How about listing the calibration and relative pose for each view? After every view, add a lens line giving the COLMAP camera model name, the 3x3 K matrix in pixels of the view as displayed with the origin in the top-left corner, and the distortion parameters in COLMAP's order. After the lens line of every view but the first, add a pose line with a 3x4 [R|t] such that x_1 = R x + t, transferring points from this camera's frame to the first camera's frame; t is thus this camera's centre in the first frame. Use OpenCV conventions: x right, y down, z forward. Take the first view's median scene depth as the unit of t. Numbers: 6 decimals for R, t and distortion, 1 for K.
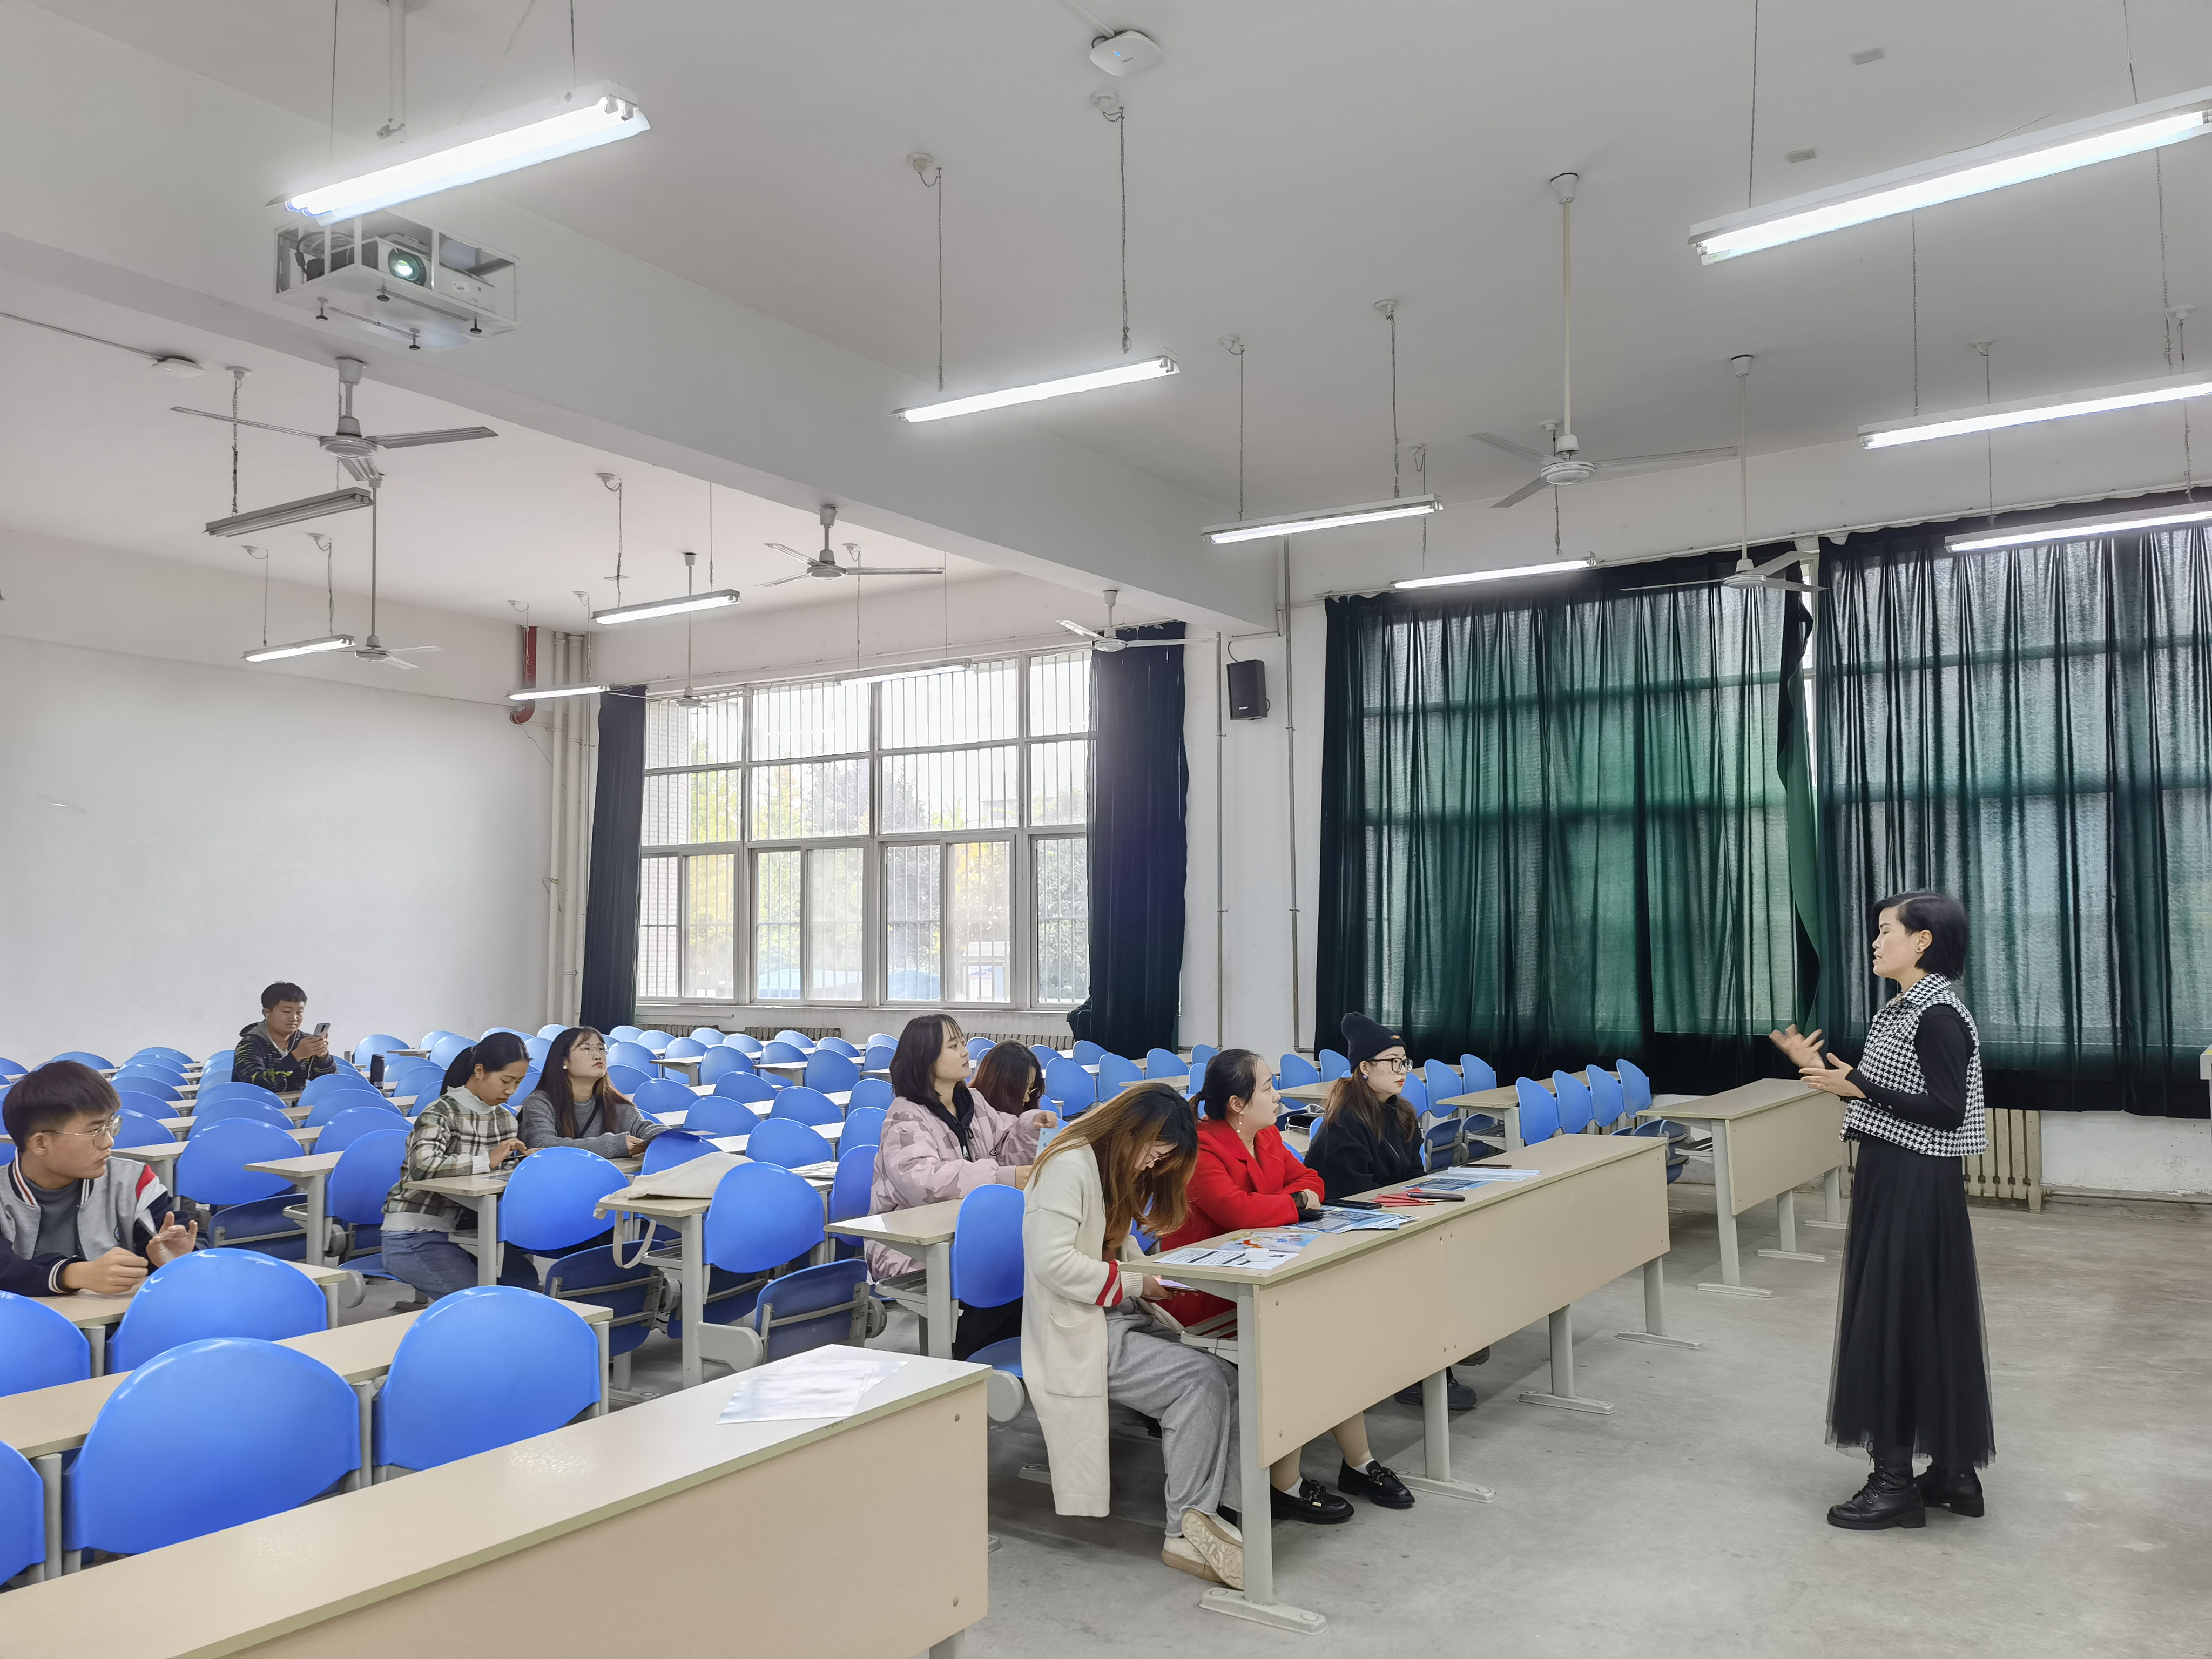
lens RADIAL K [[1682.3, 0, 1106.0], [0, 1682.3, 841.0], [0, 0, 1]] dist [0.083146, -0.022448]
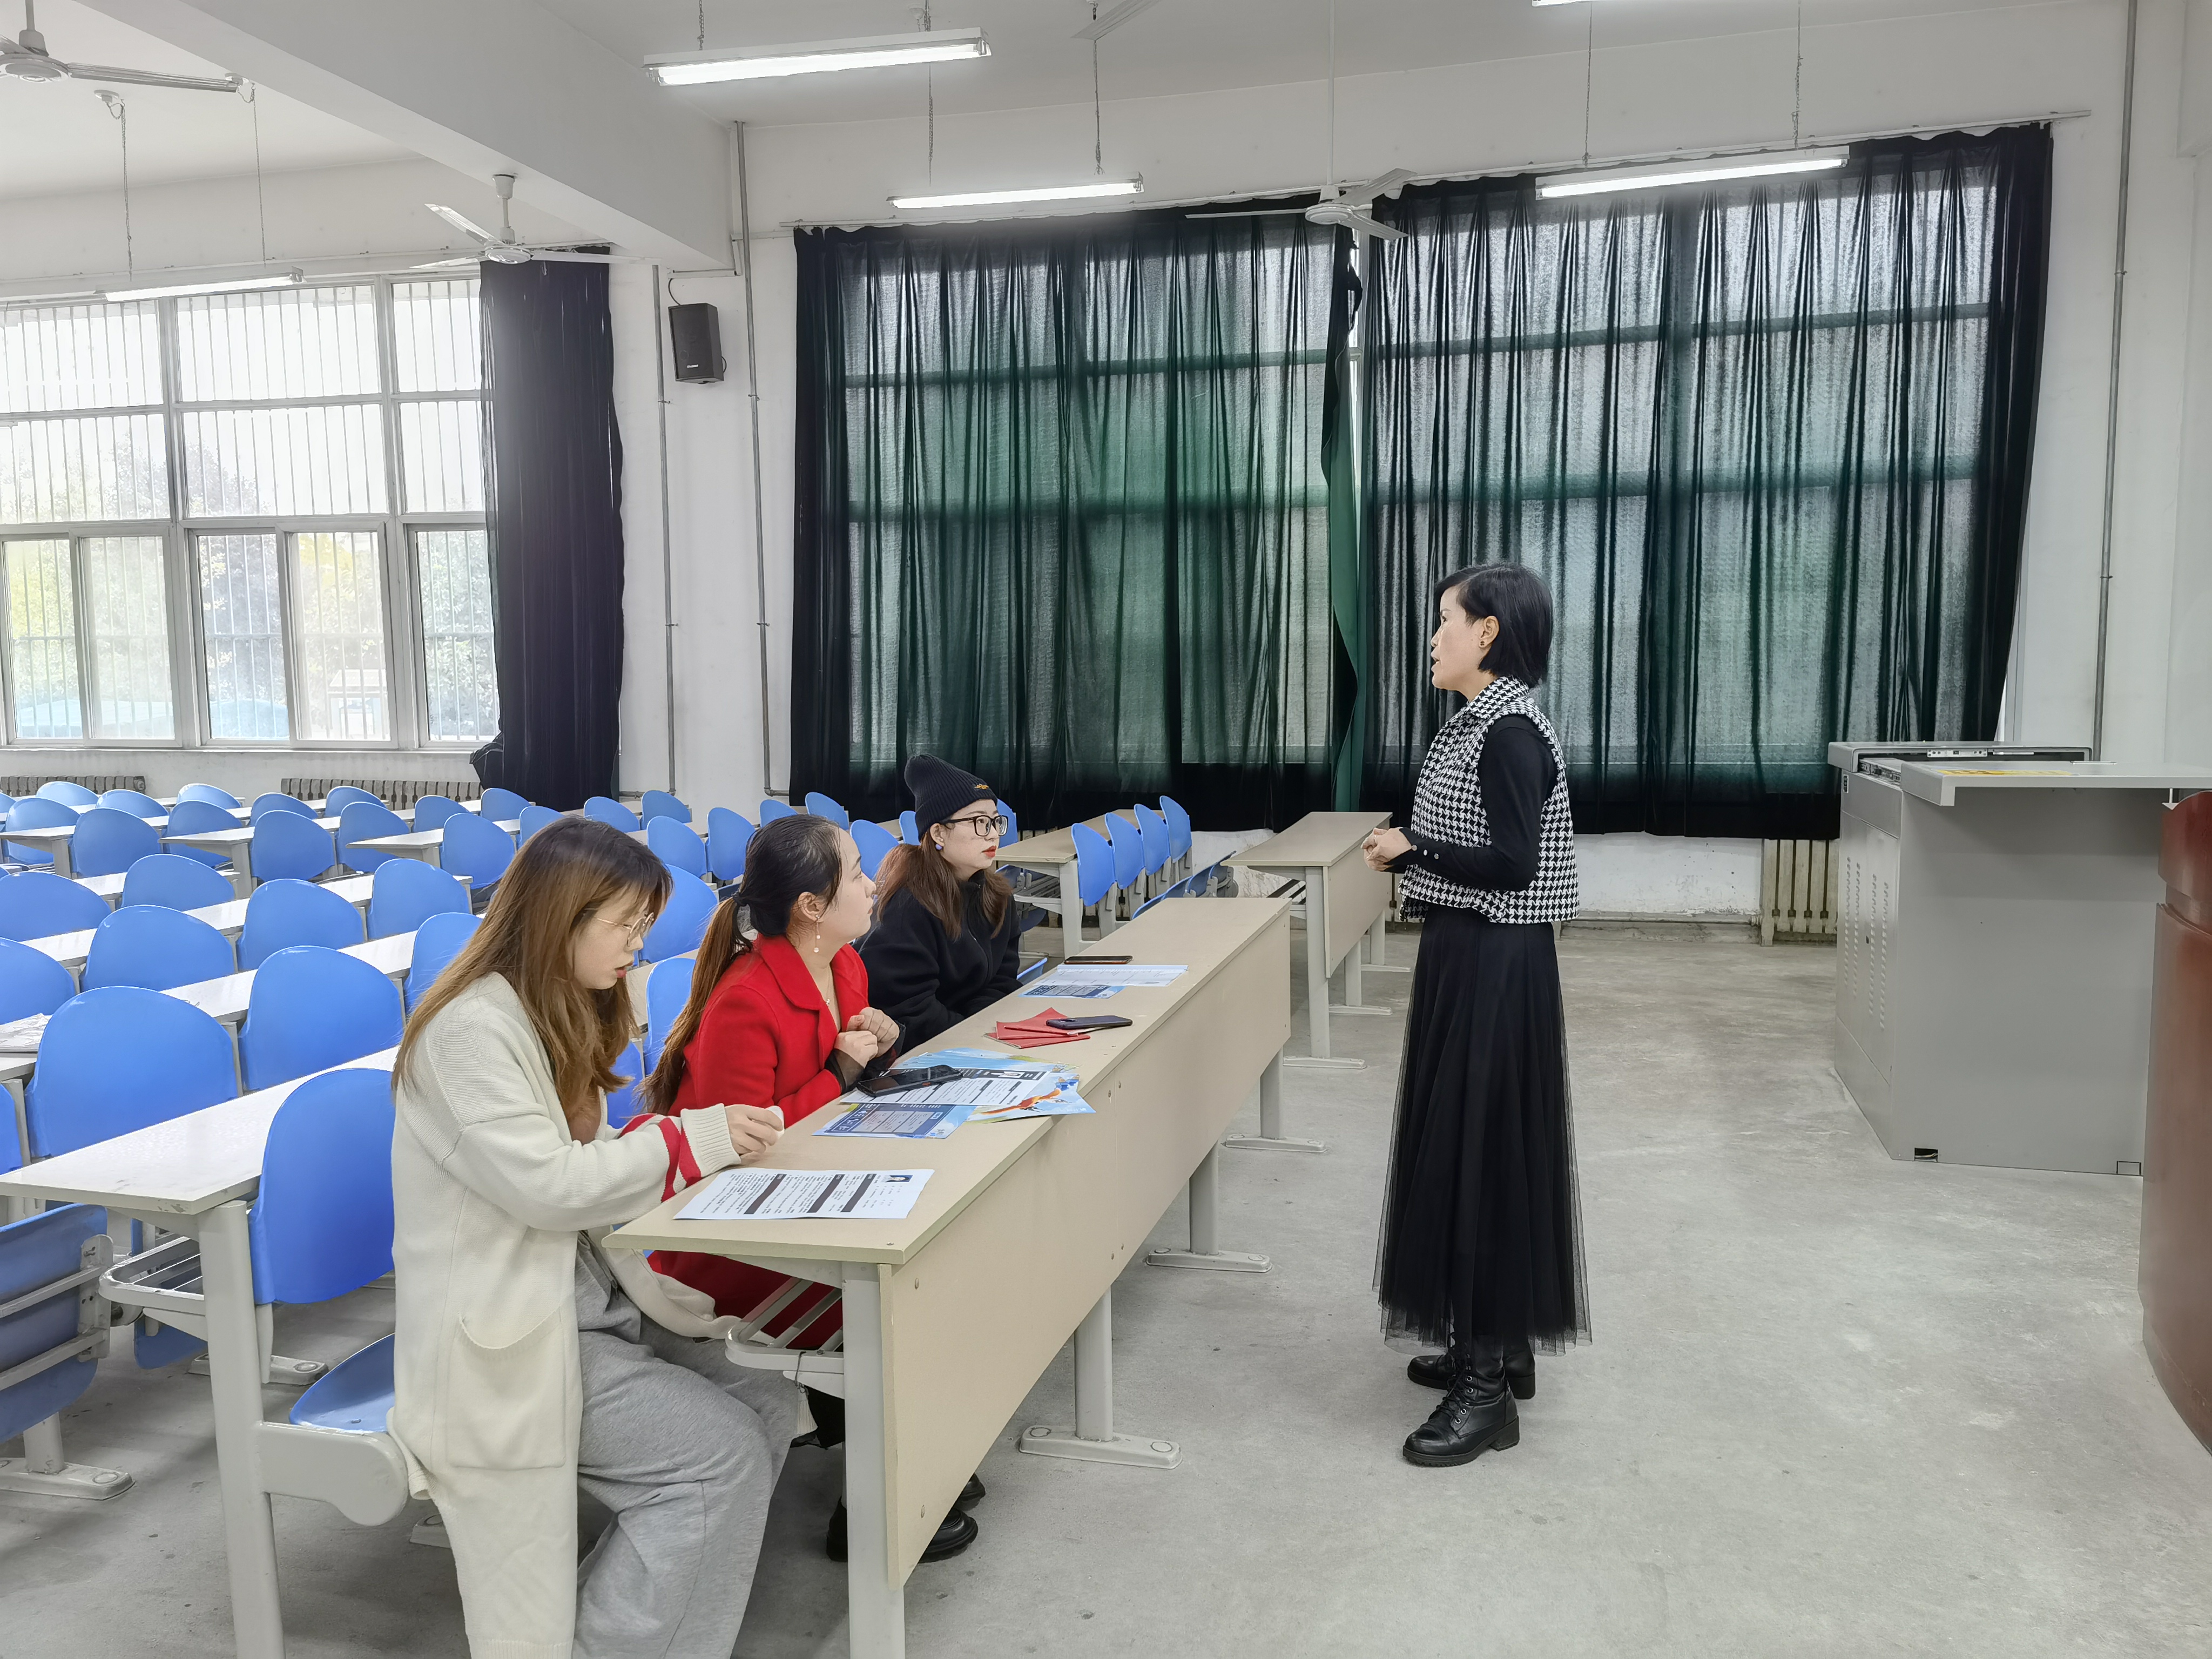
lens RADIAL K [[1682.3, 0, 1092.2], [0, 1682.3, 839.4], [0, 0, 1]] dist [0.083146, -0.022448]
pose [[0.946277, -0.033778, 0.321588, -0.005186], [-0.016857, 0.988024, 0.153377, 0.016395], [-0.322917, -0.150558, 0.934375, 0.171000]]
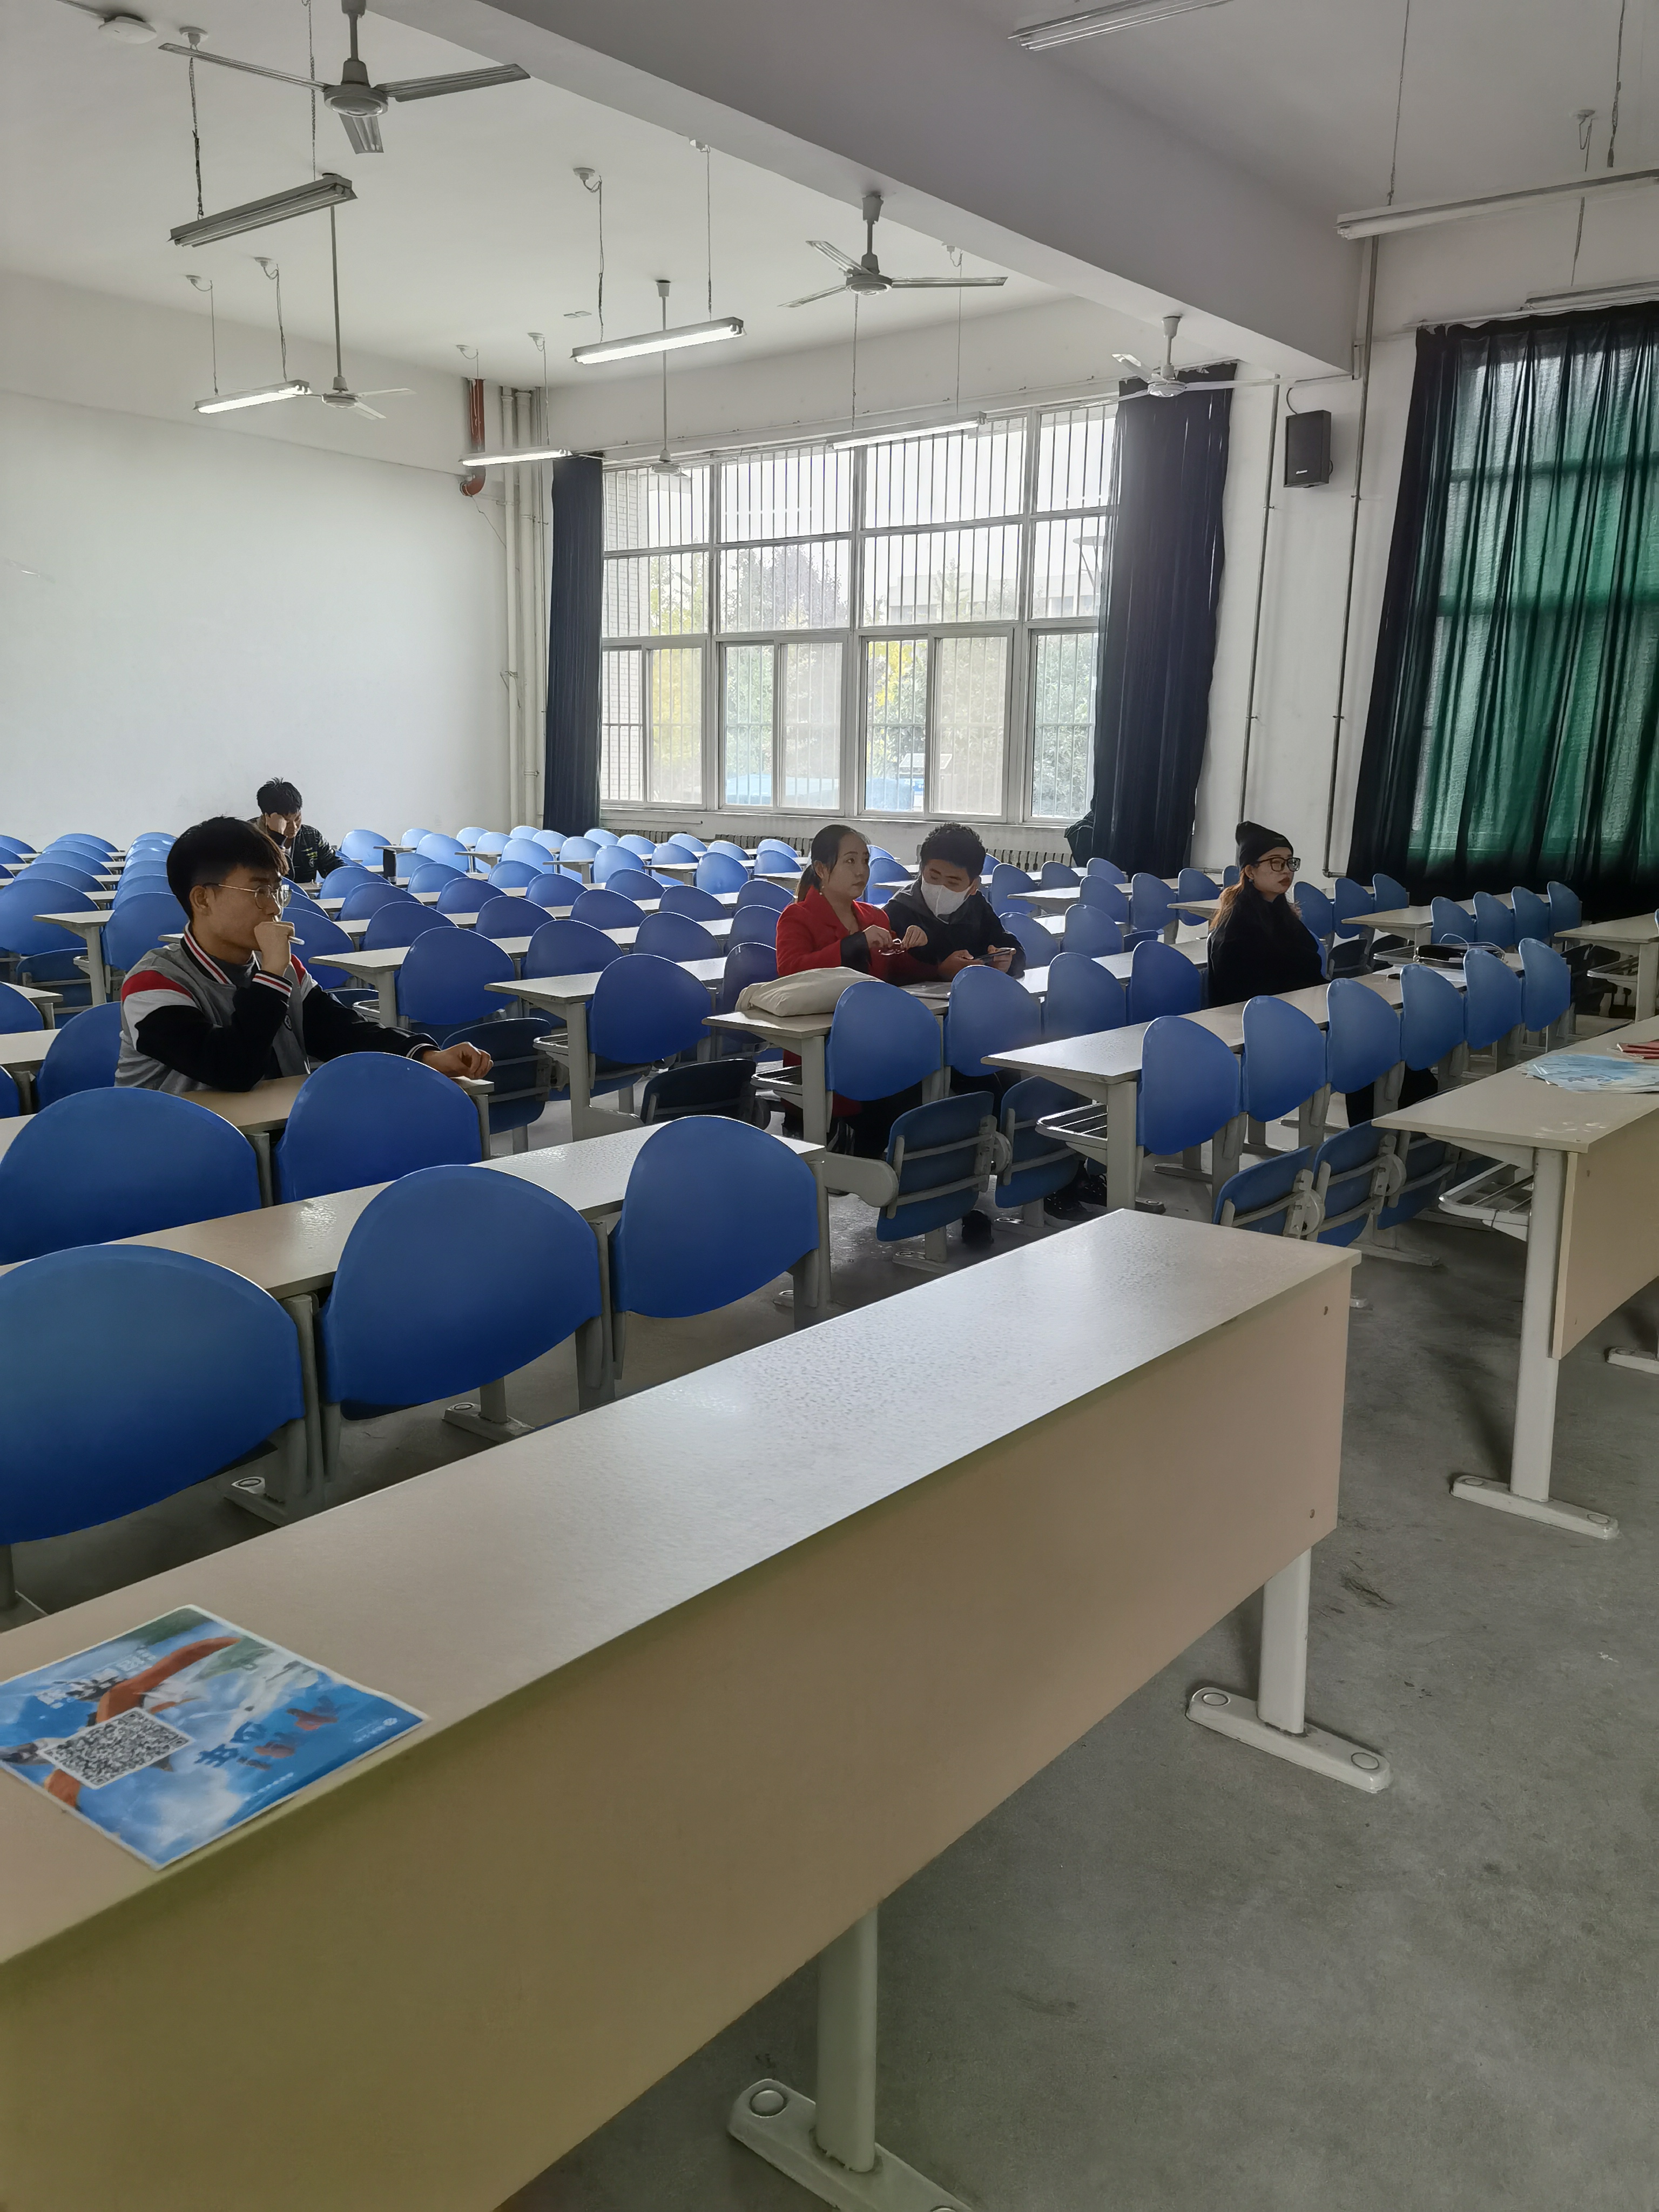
lens RADIAL K [[1682.3, 0, 833.7], [0, 1682.3, 1112.7], [0, 0, 1]] dist [0.083146, -0.022448]
pose [[0.994780, 0.039363, -0.094140, -0.065241], [-0.012962, 0.963870, 0.266057, 0.007358], [0.101211, -0.263448, 0.959349, 0.055606]]
